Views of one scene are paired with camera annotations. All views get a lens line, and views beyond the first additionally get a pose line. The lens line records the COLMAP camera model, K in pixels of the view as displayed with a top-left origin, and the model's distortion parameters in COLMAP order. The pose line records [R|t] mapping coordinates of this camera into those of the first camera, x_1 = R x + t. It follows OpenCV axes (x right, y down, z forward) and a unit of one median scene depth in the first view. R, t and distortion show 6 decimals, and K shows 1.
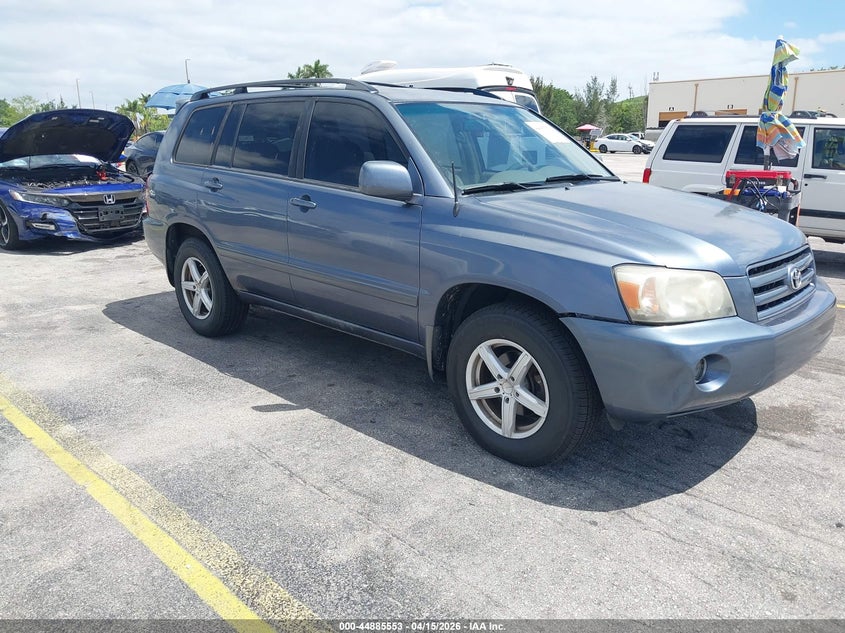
lens RADIAL K [[639.0, 0, 422.5], [0, 639.0, 316.5], [0, 0, 1]] dist [0.000926, -0.007788]
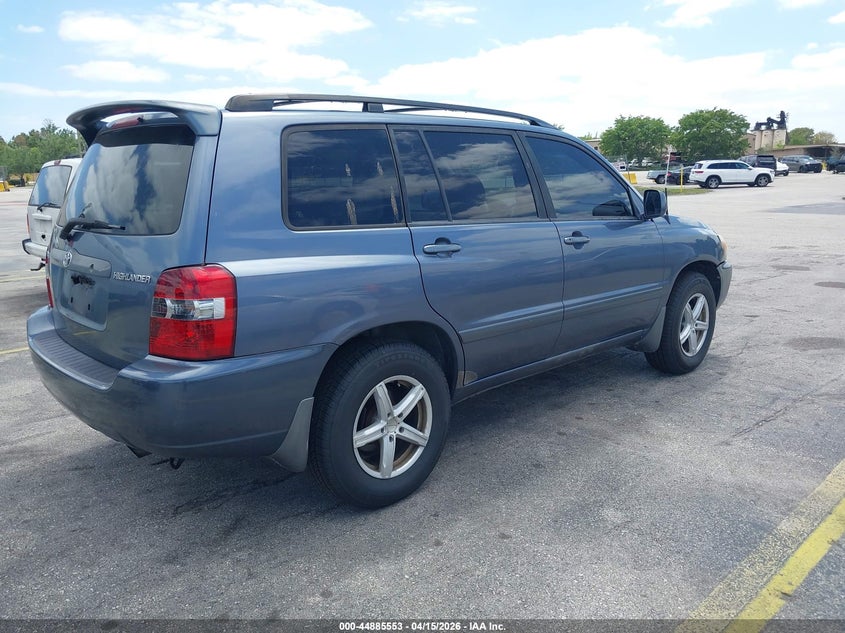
lens RADIAL K [[639.0, 0, 422.5], [0, 639.0, 316.5], [0, 0, 1]] dist [0.000926, -0.007788]
pose [[0.083360, -0.209414, 0.974267, -1.099518], [0.285972, 0.941576, 0.177919, -0.289207], [-0.954605, 0.263782, 0.138376, 1.045212]]
